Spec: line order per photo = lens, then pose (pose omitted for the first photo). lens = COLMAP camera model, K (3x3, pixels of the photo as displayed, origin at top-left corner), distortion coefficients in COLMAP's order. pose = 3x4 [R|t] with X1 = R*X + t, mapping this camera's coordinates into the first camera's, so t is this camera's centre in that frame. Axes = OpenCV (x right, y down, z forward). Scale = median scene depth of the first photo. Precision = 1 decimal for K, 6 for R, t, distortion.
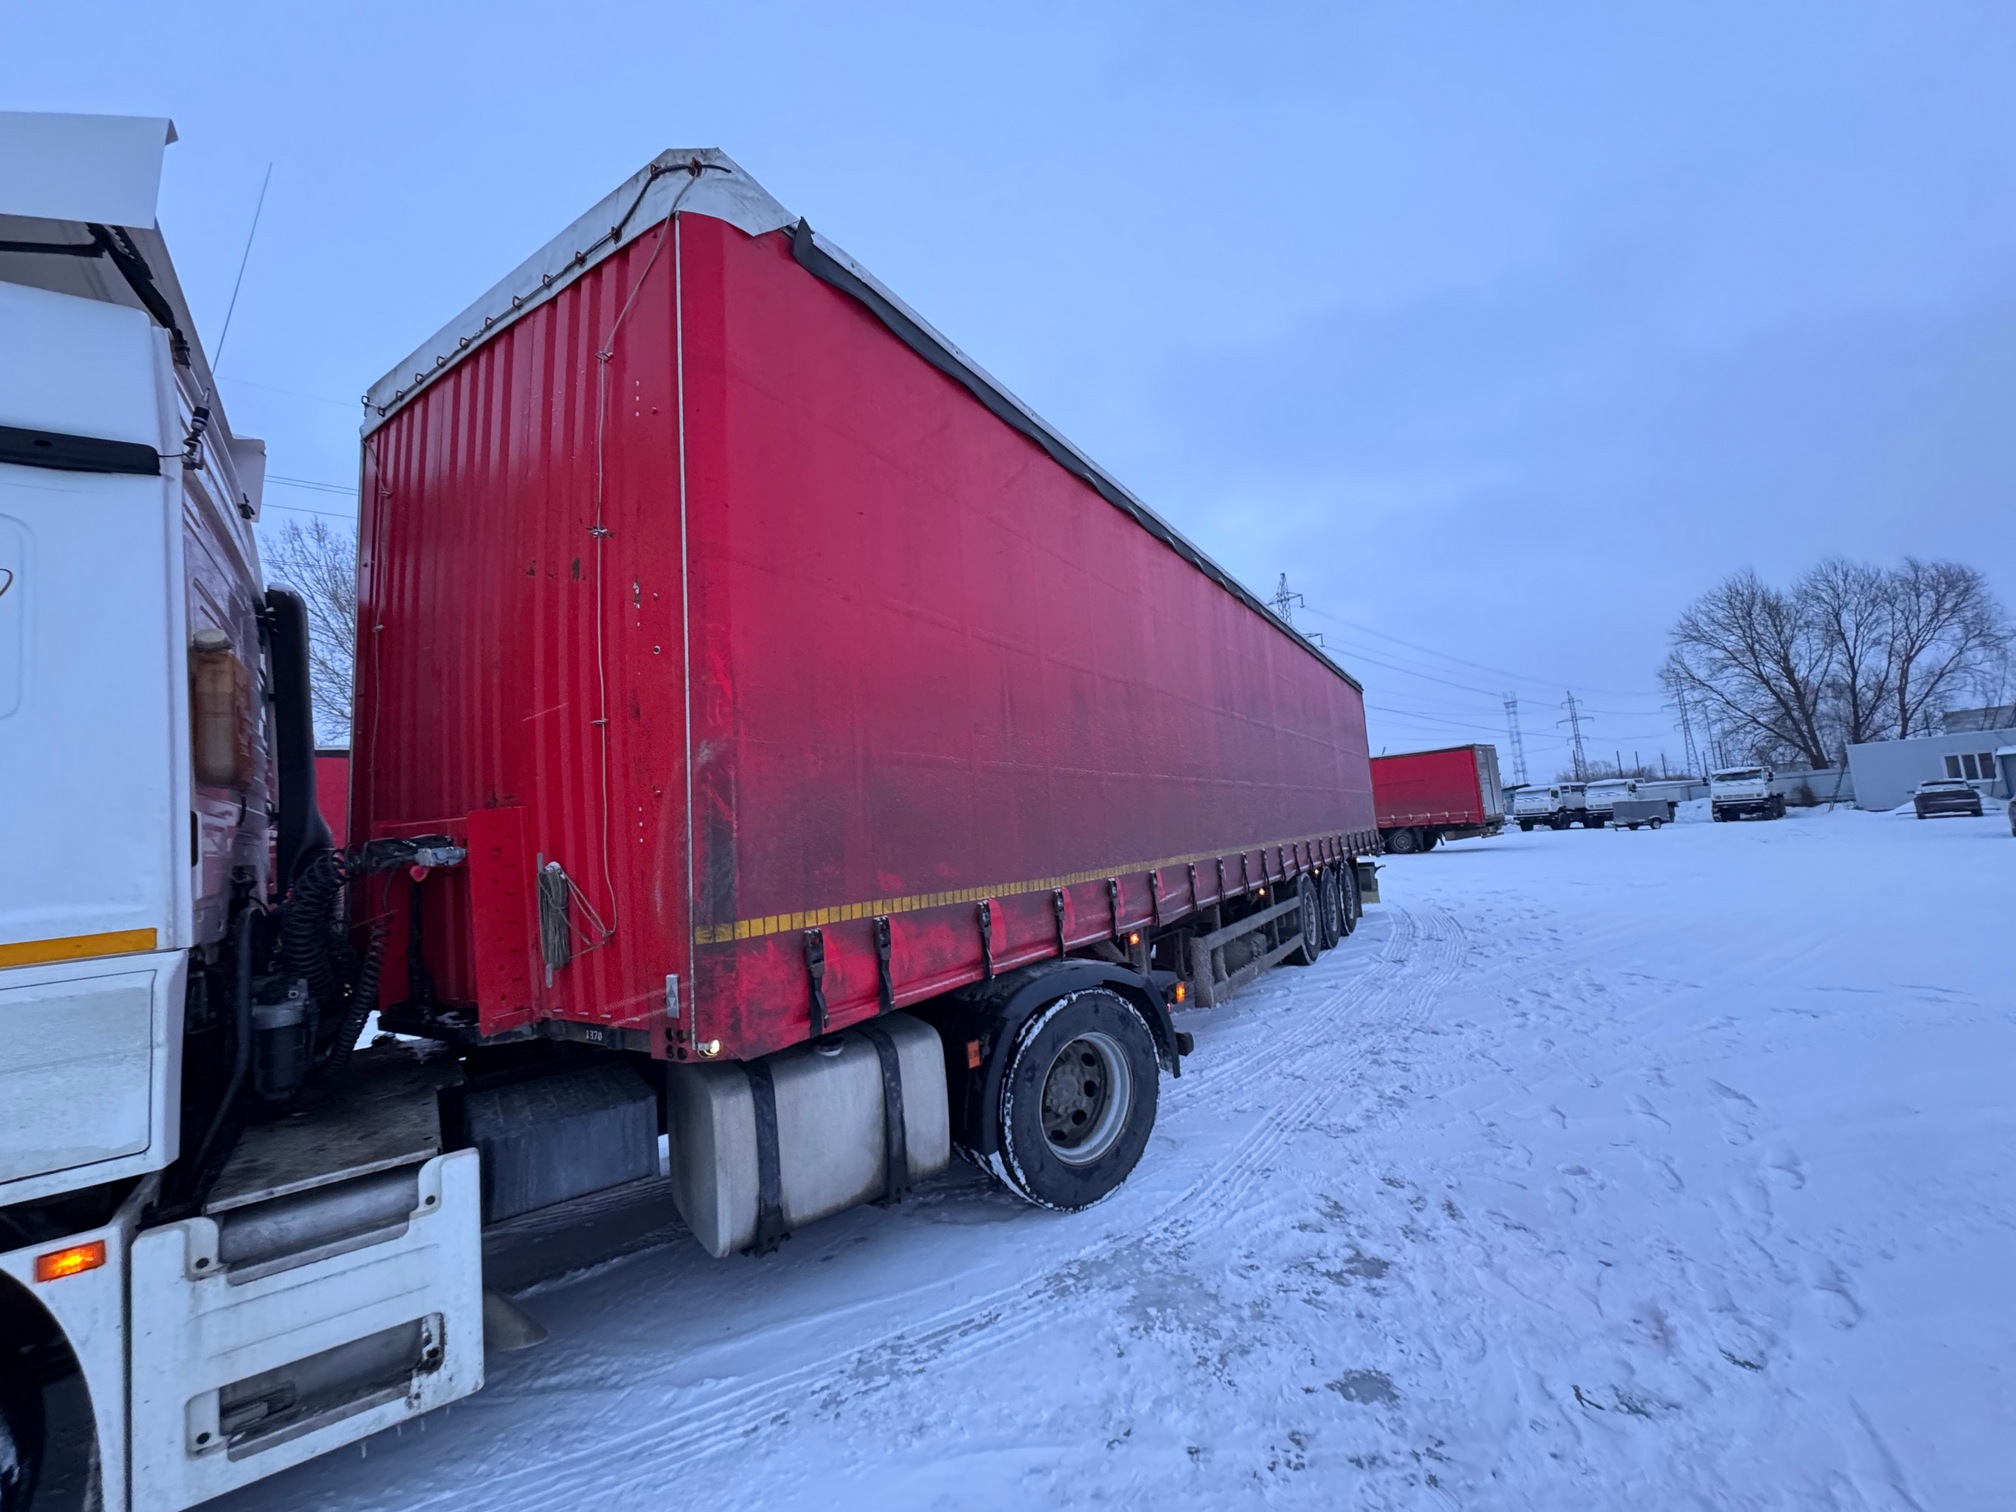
lens RADIAL K [[798.6, 0, 1008.0], [0, 798.6, 756.0], [0, 0, 1]] dist [-0.001731, -0.000972]
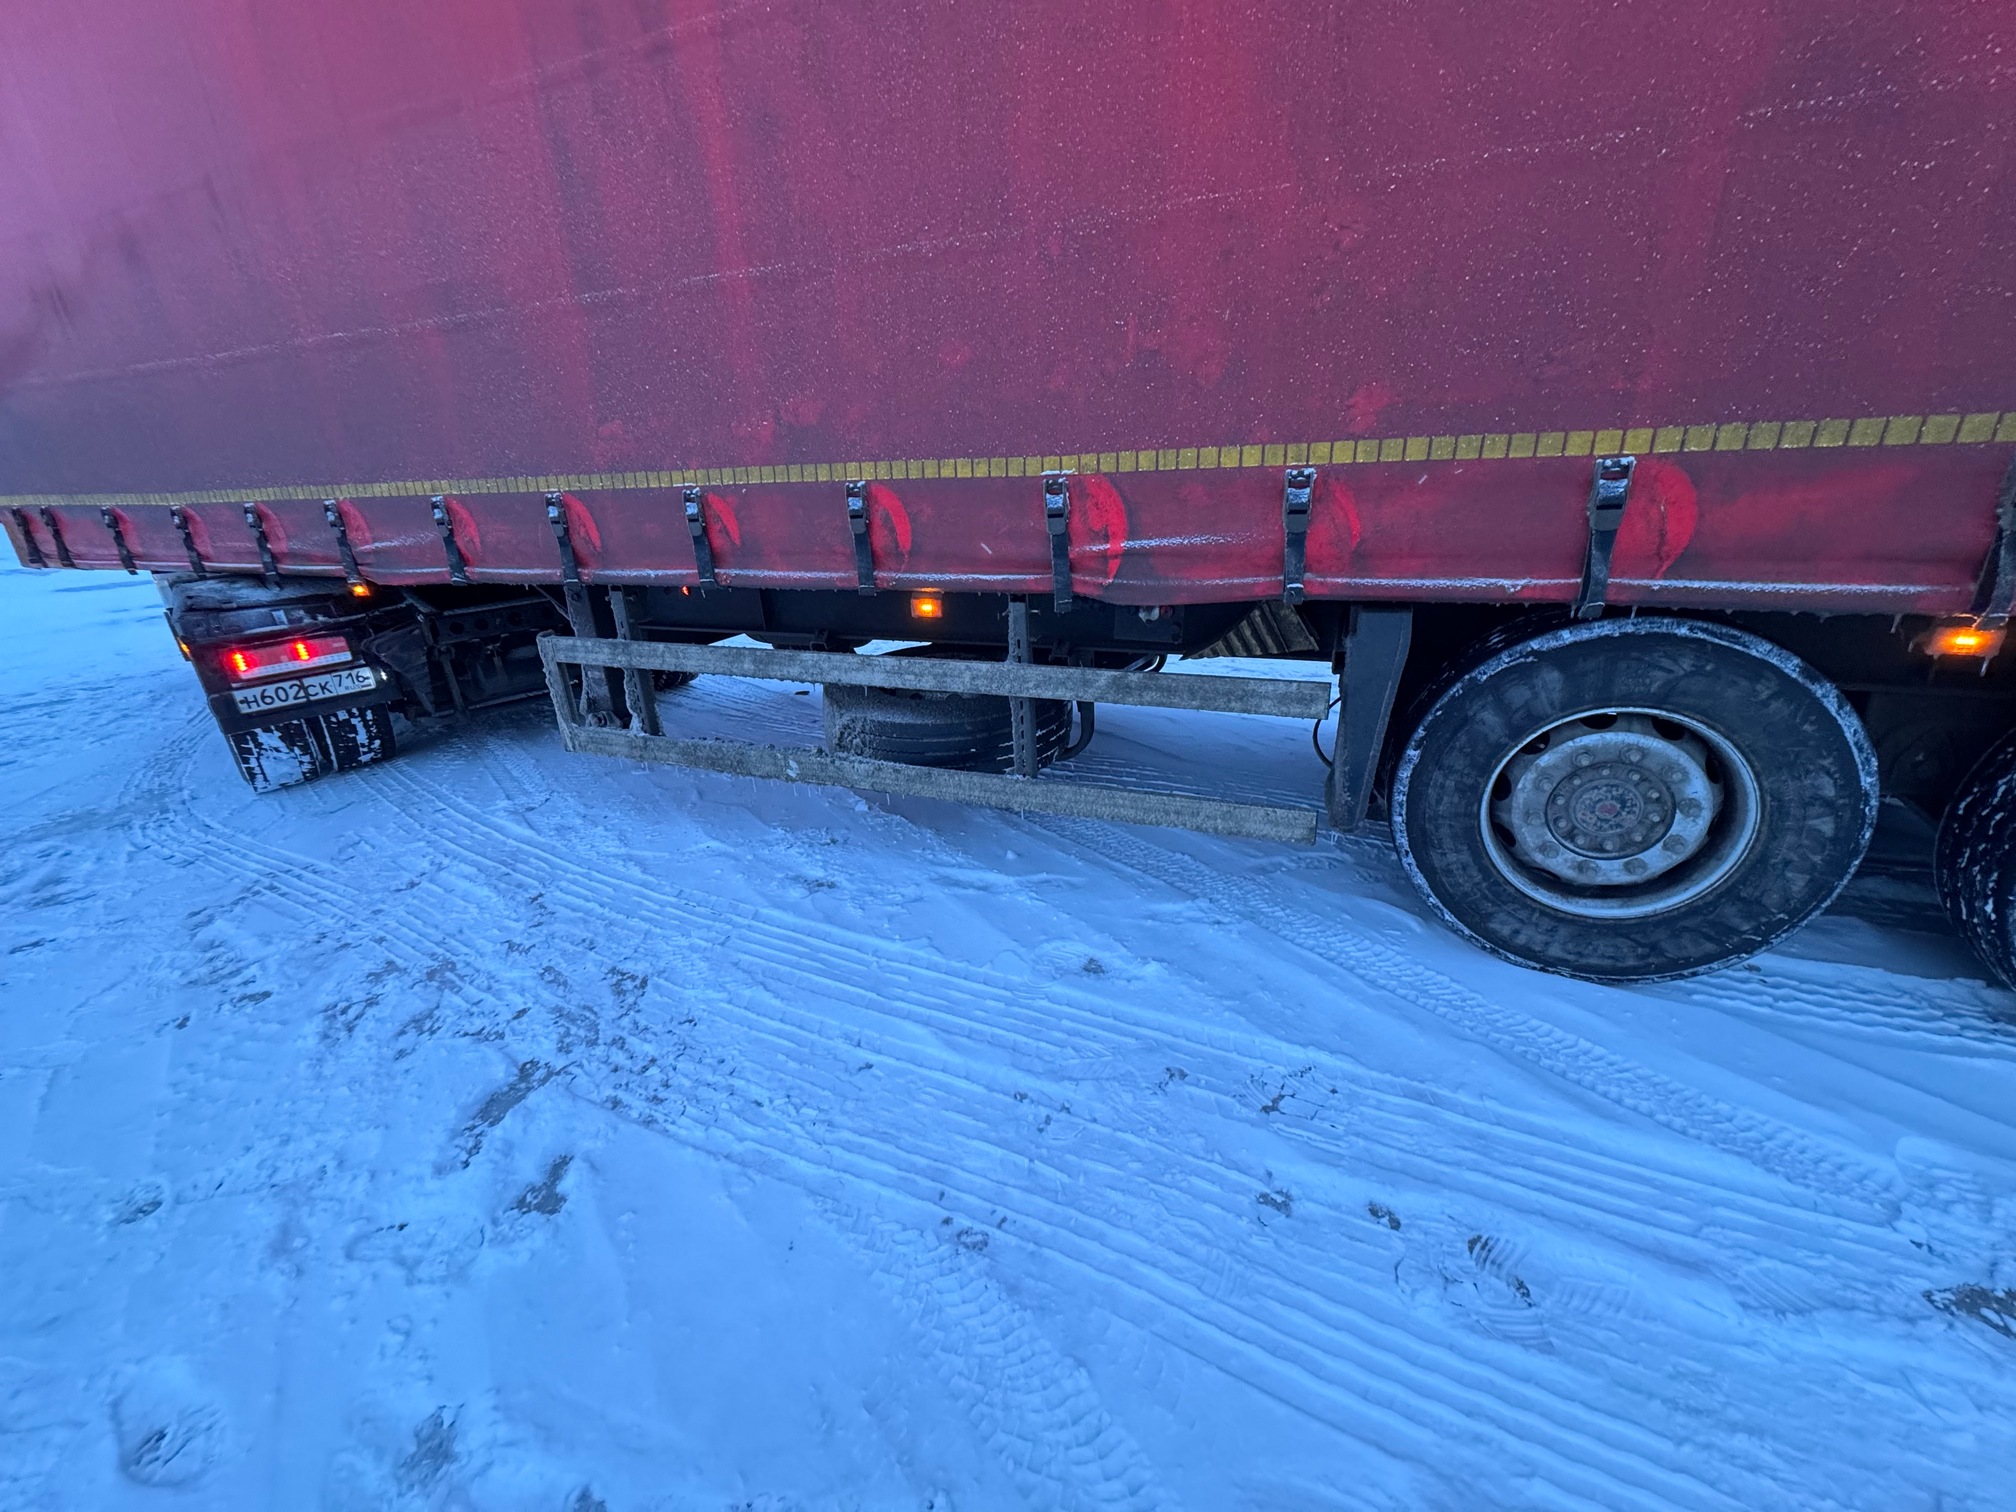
lens RADIAL K [[798.6, 0, 1008.0], [0, 798.6, 756.0], [0, 0, 1]] dist [-0.001731, -0.000972]
pose [[0.207105, 0.499901, -0.840956, 0.873238], [0.162654, 0.830035, 0.533466, 0.056863], [0.964703, -0.247268, 0.090593, 1.322176]]
